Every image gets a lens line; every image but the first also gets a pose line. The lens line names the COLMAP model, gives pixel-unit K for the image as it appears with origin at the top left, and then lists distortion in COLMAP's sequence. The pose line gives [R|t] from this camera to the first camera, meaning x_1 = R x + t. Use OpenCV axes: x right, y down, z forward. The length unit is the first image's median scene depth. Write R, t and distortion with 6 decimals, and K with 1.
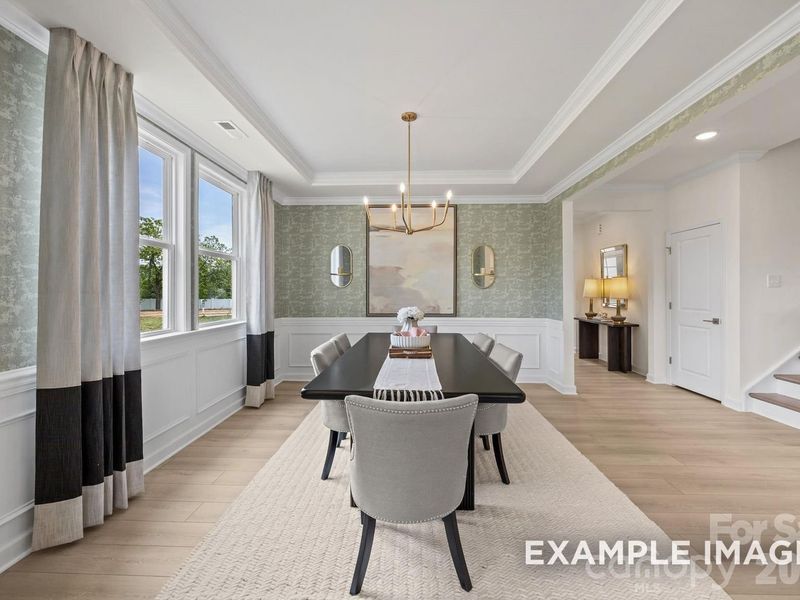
lens RADIAL K [[343.8, 0, 401.8], [0, 343.8, 294.7], [0, 0, 1]] dist [-0.007013, -0.000015]
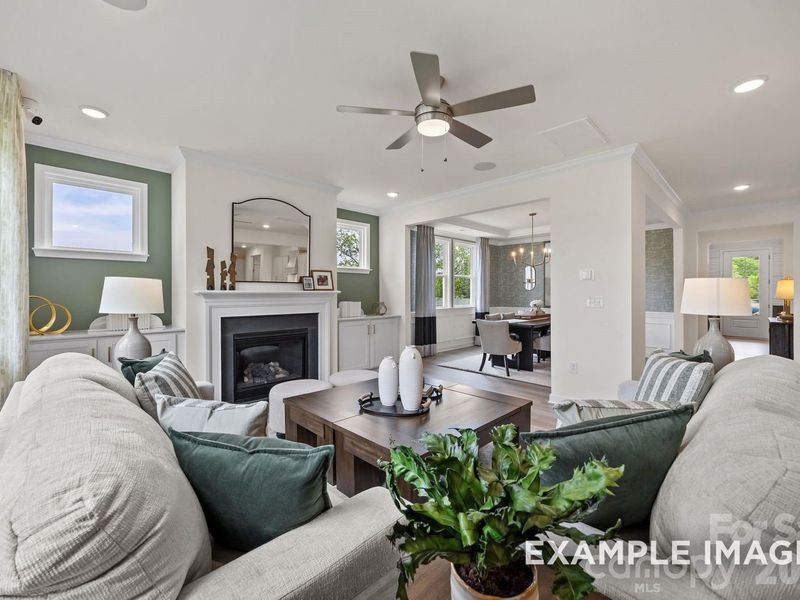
lens RADIAL K [[343.8, 0, 401.8], [0, 343.8, 294.7], [0, 0, 1]] dist [-0.007013, -0.000015]
pose [[0.727853, 0.005355, -0.685712, 0.887146], [-0.008090, 0.999967, -0.000779, 0.013170], [0.685686, 0.006115, 0.727872, -1.150399]]
